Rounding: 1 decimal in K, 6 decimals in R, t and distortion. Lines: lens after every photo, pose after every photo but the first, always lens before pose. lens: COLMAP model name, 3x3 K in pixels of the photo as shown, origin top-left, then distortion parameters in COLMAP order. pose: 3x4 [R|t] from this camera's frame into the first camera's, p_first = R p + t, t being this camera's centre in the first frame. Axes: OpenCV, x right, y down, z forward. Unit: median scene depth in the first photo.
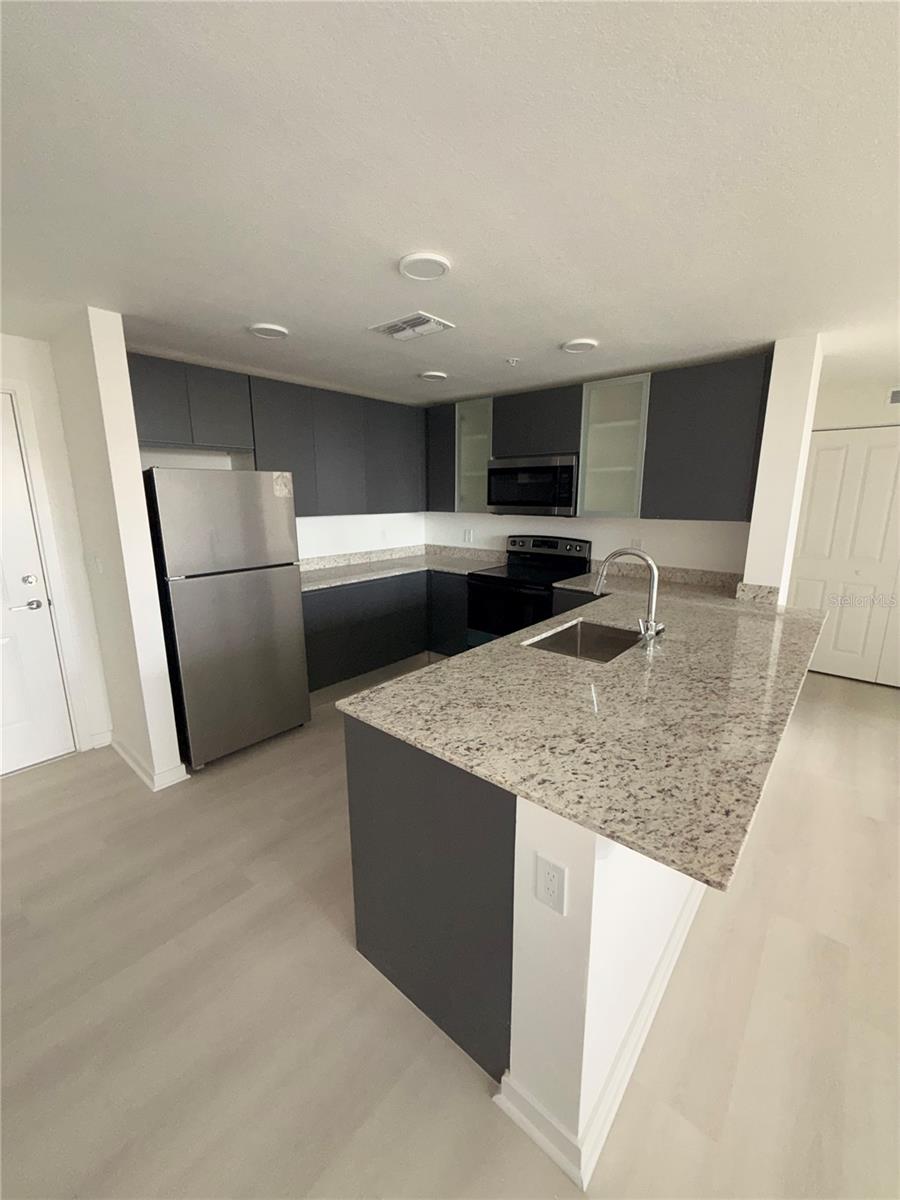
lens RADIAL K [[474.8, 0, 450.5], [0, 474.8, 595.0], [0, 0, 1]] dist [-0.000299, -0.000047]
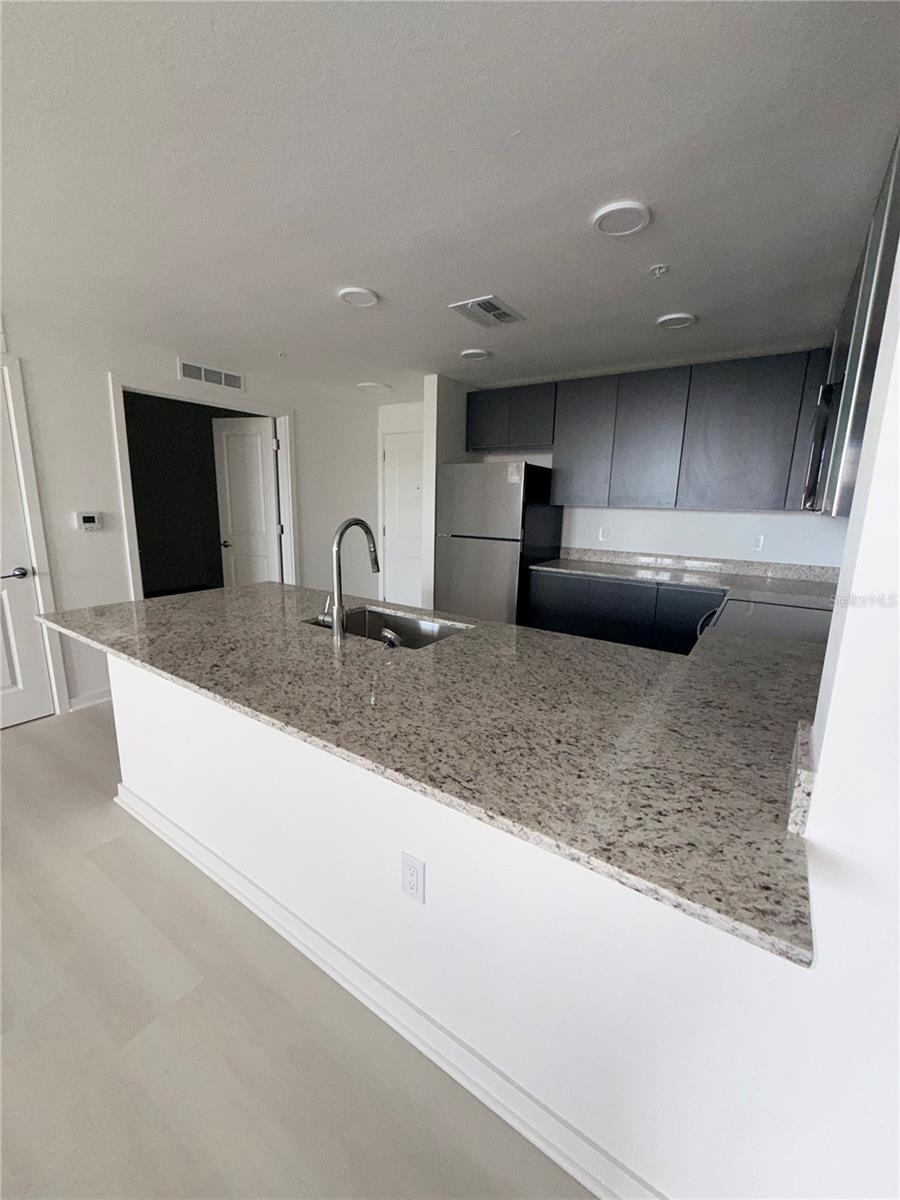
lens RADIAL K [[474.8, 0, 450.5], [0, 474.8, 595.0], [0, 0, 1]] dist [-0.000299, -0.000047]
pose [[0.110710, 0.195343, -0.974466, 1.303771], [-0.228885, 0.959149, 0.166269, -0.151608], [0.967138, 0.204633, 0.150898, 1.100040]]
